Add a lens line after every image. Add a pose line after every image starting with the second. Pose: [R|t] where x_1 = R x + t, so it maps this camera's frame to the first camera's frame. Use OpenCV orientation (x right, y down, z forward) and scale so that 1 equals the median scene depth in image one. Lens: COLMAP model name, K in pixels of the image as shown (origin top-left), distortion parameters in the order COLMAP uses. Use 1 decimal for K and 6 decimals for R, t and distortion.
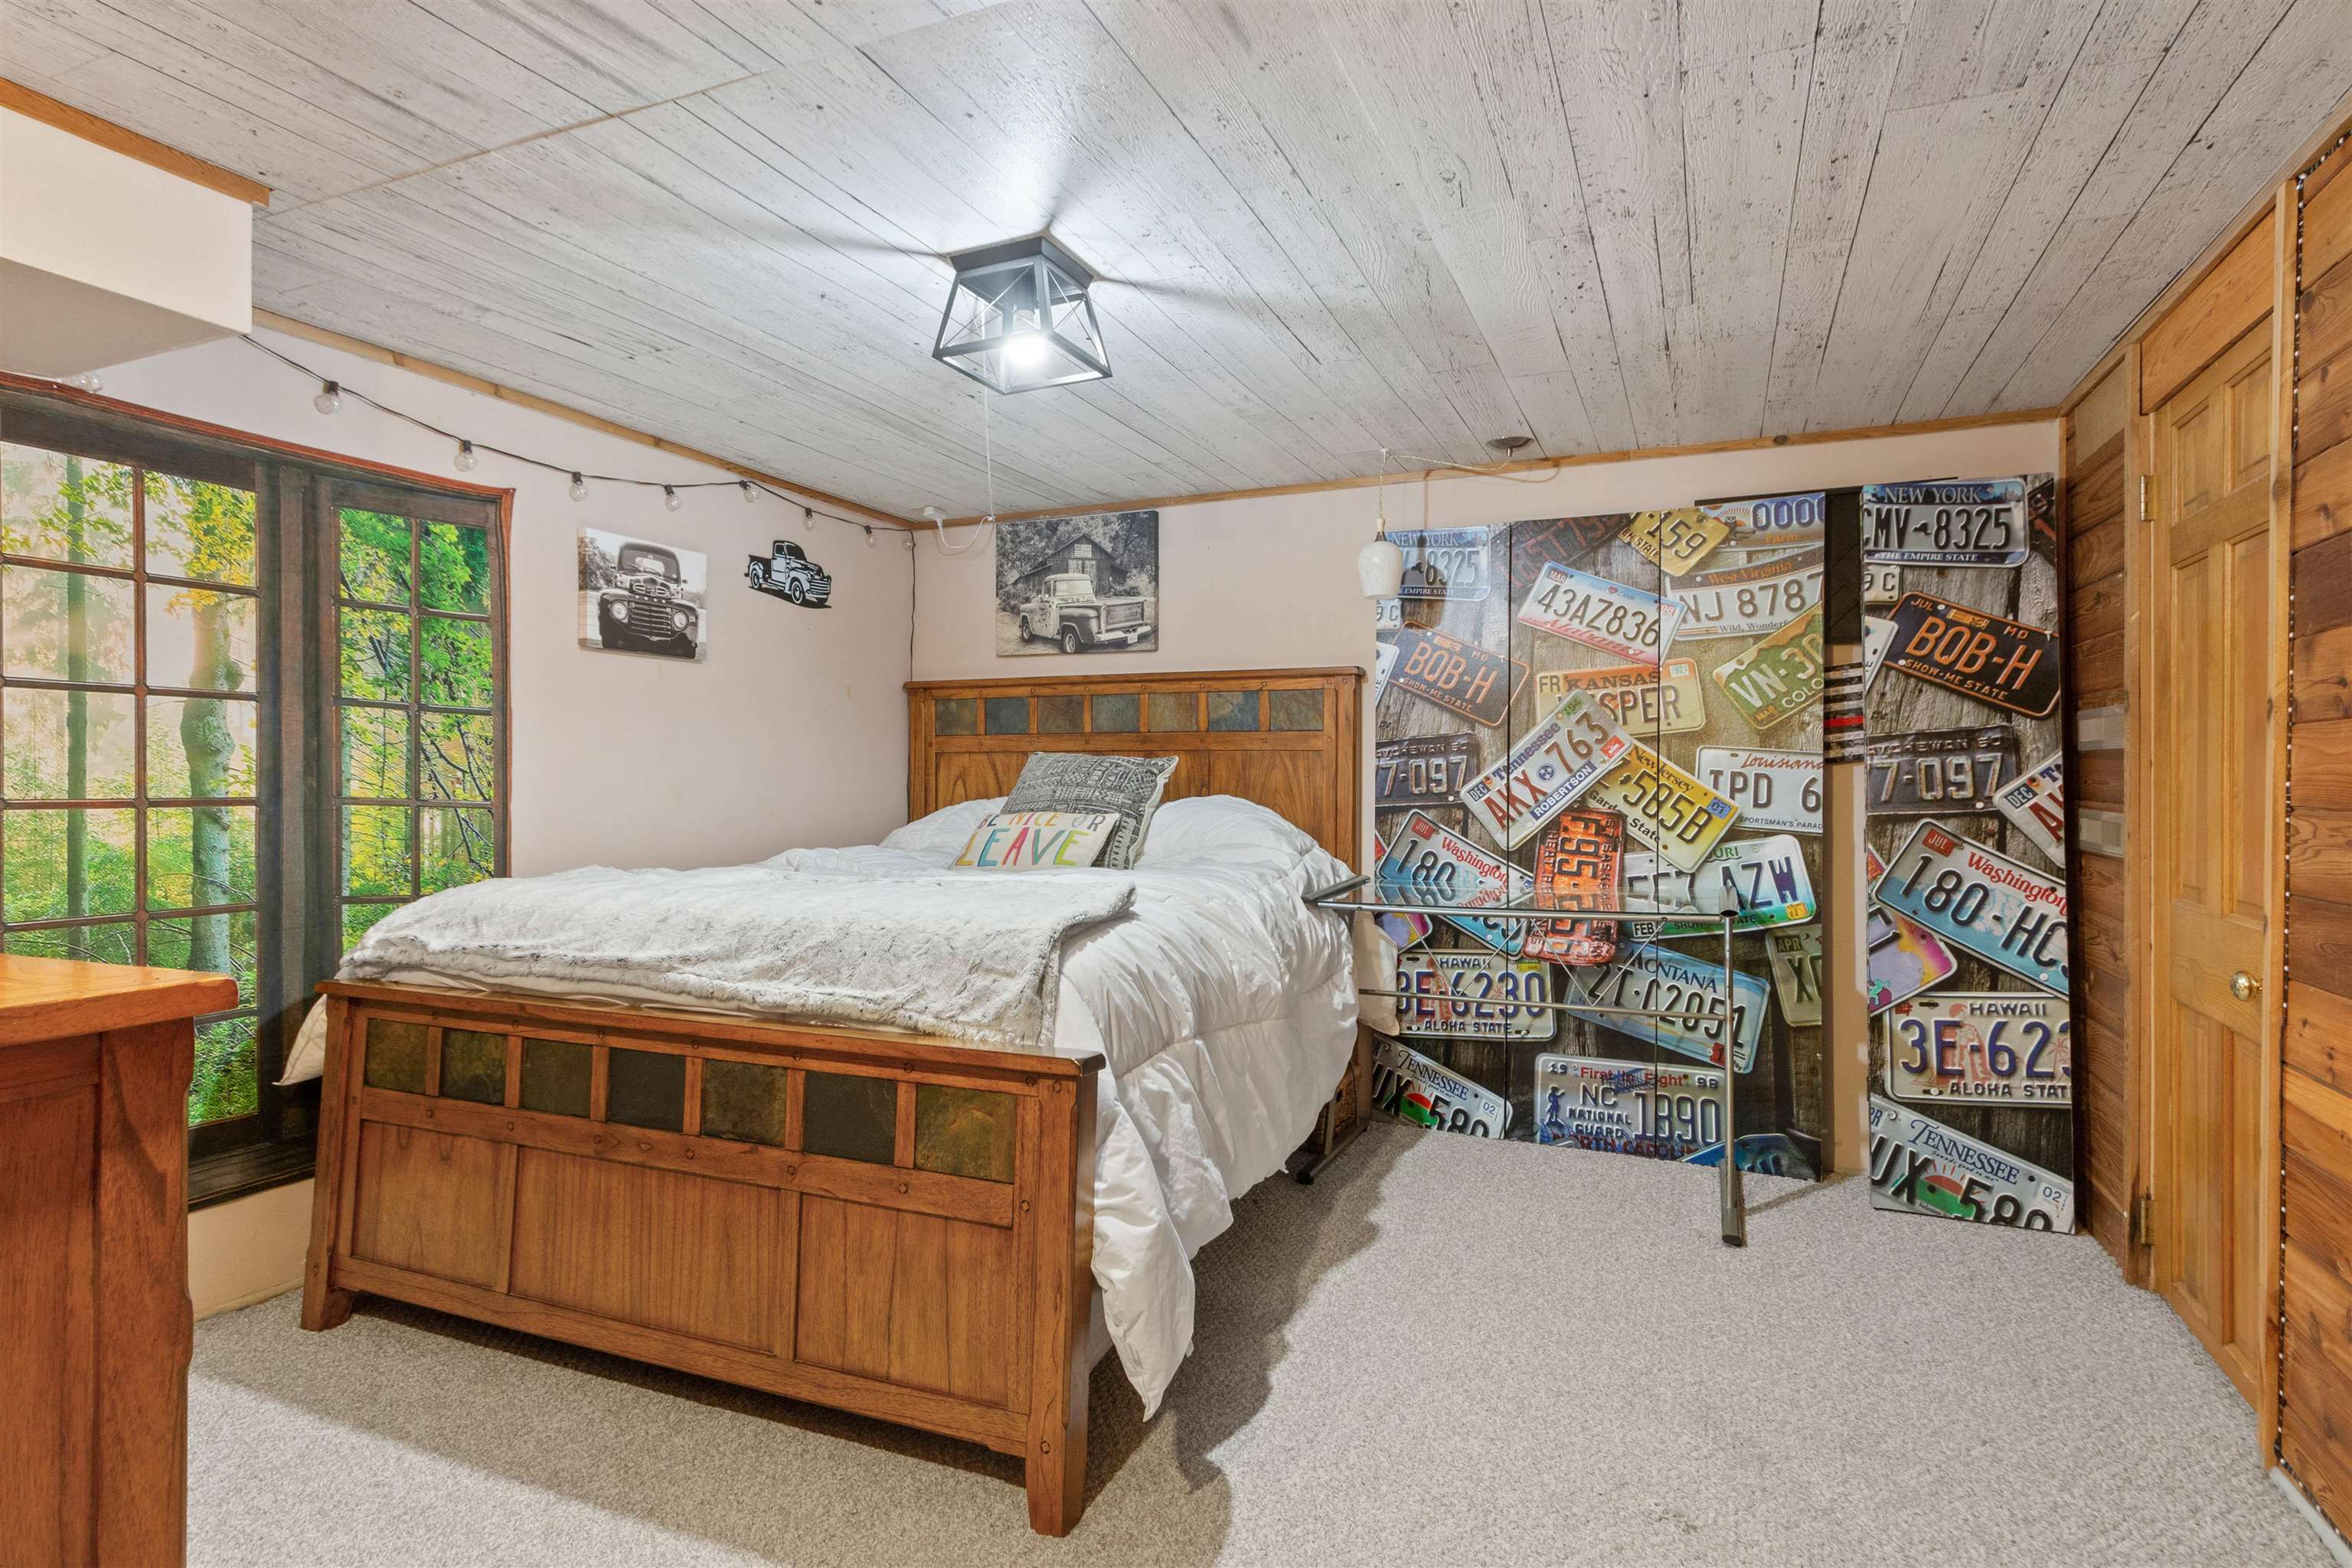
lens RADIAL K [[1173.8, 0, 1180.2], [0, 1173.8, 785.2], [0, 0, 1]] dist [-0.001636, -0.001010]
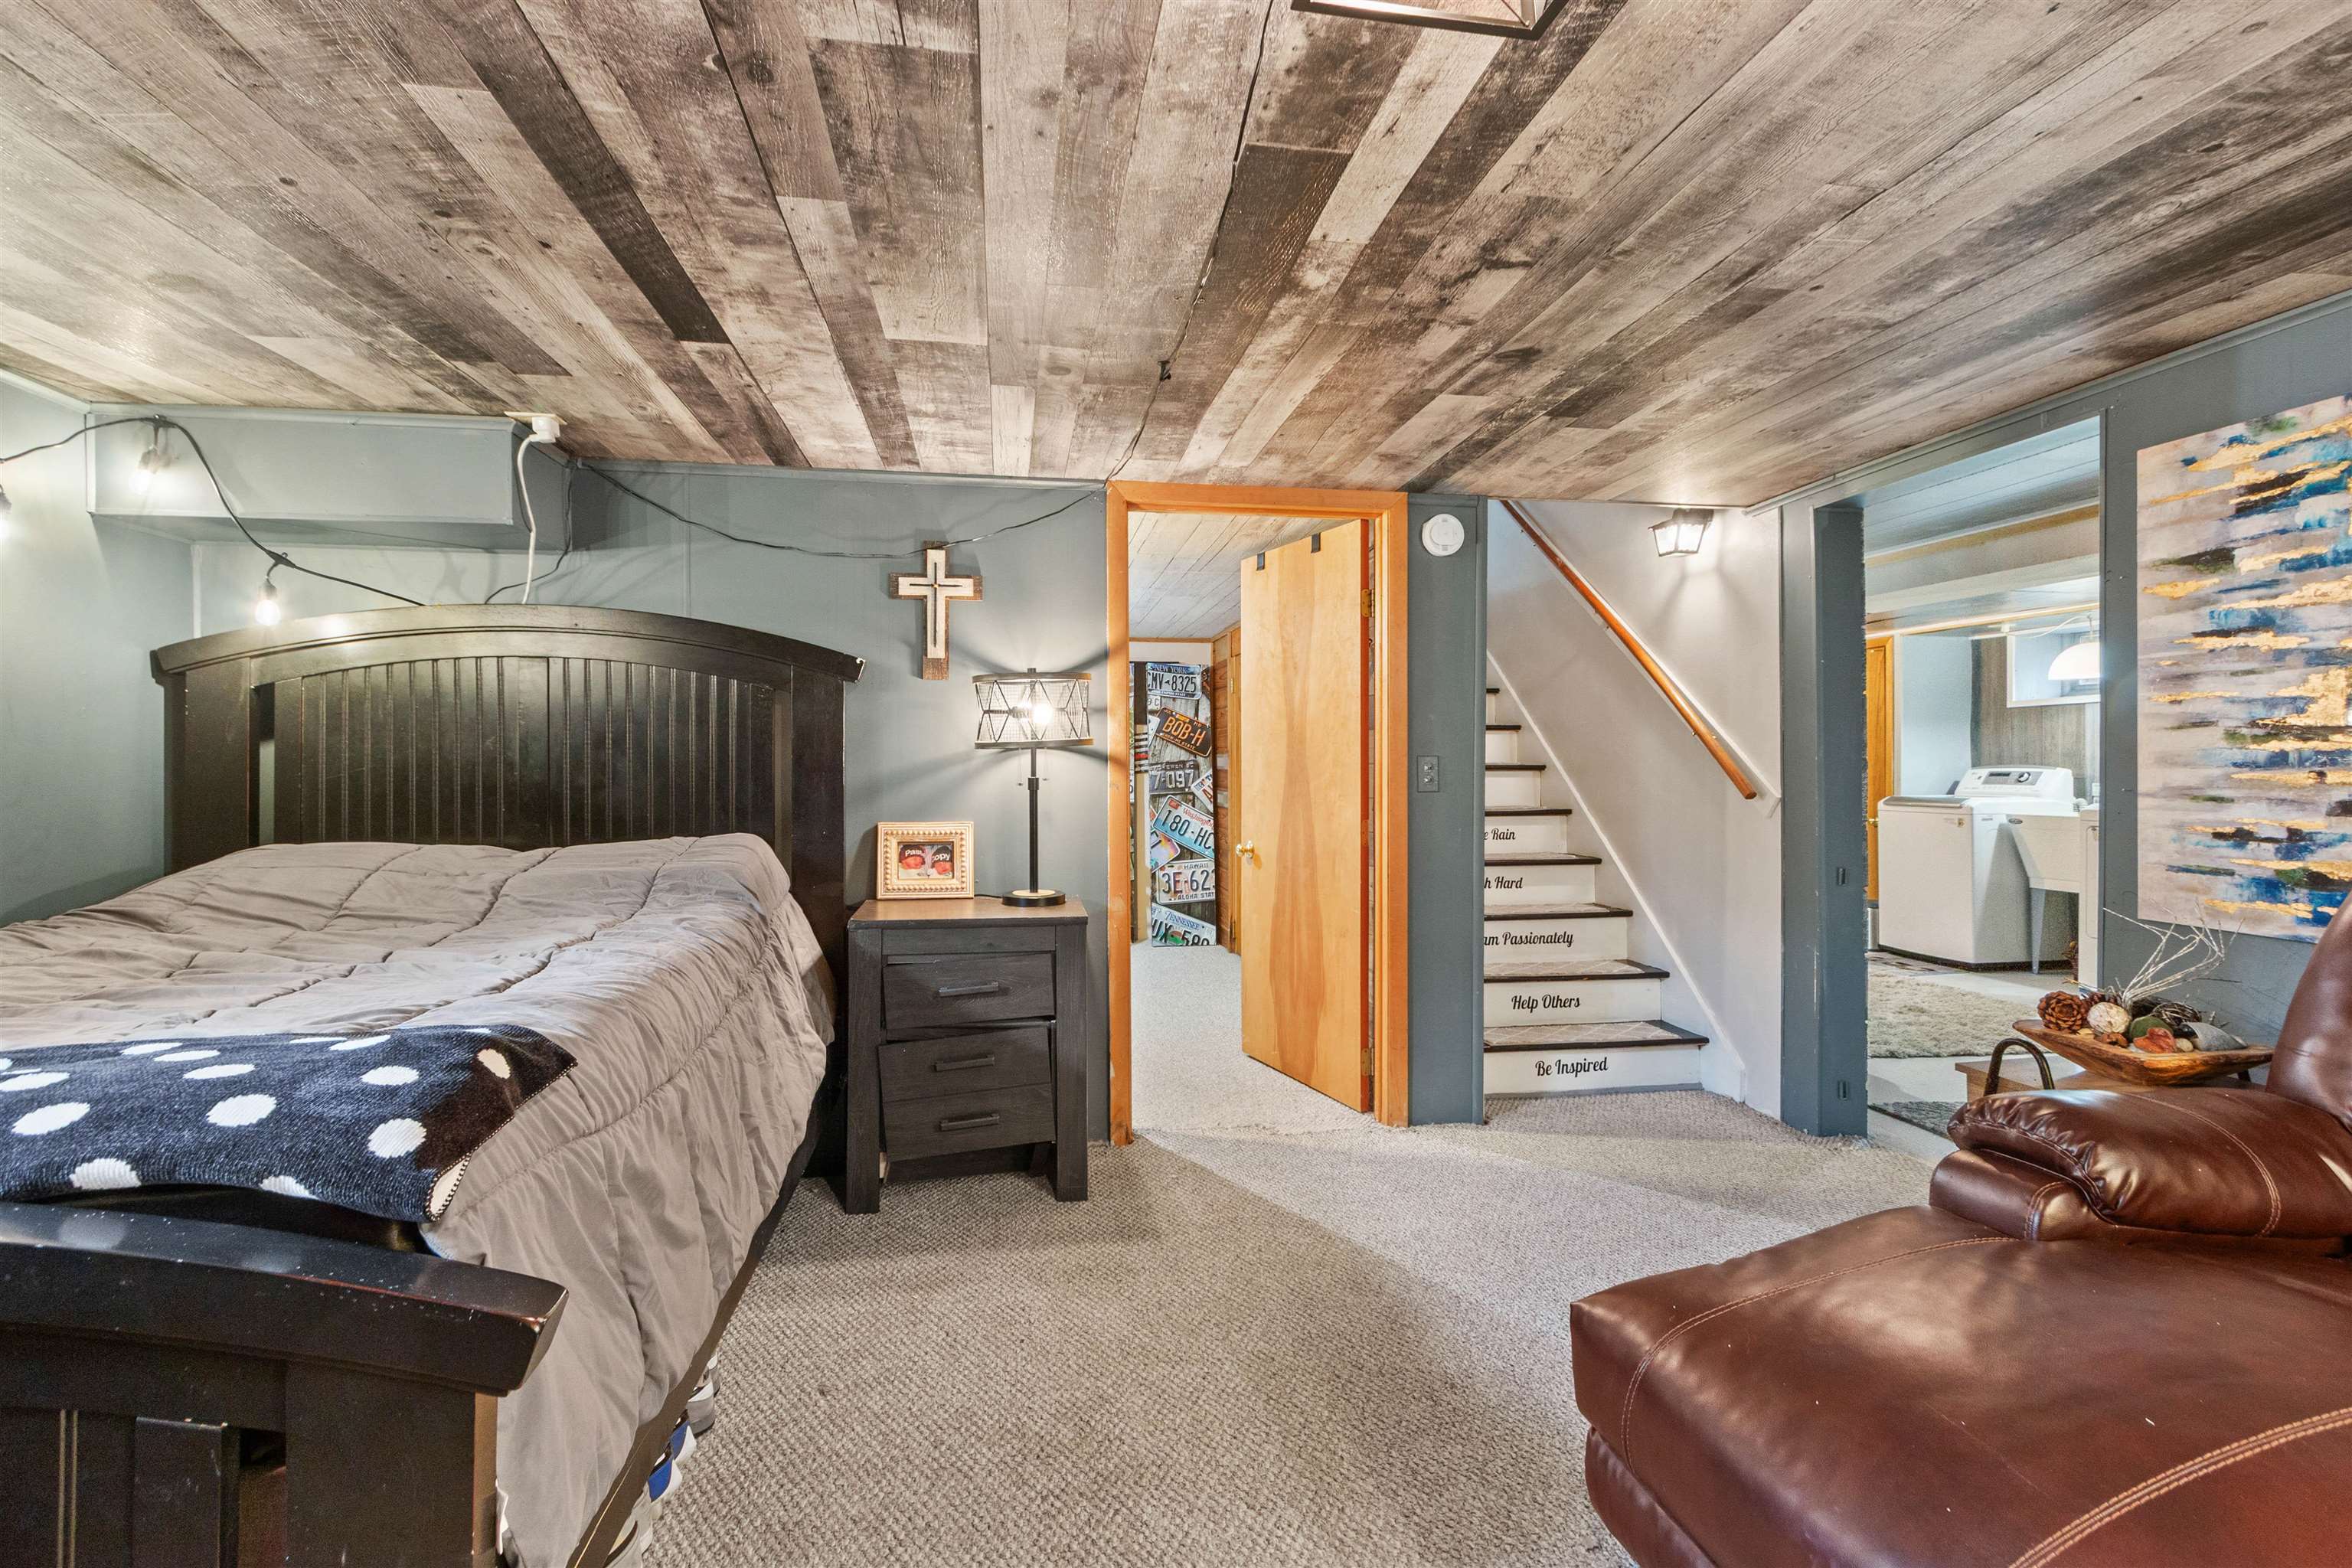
lens RADIAL K [[1075.1, 0, 1178.8], [0, 1075.1, 768.5], [0, 0, 1]] dist [0.006667, -0.000554]
pose [[0.836566, -0.001935, 0.547863, -0.659565], [0.005508, 0.999973, -0.004879, -0.018683], [-0.547839, 0.007099, 0.836554, -1.016477]]
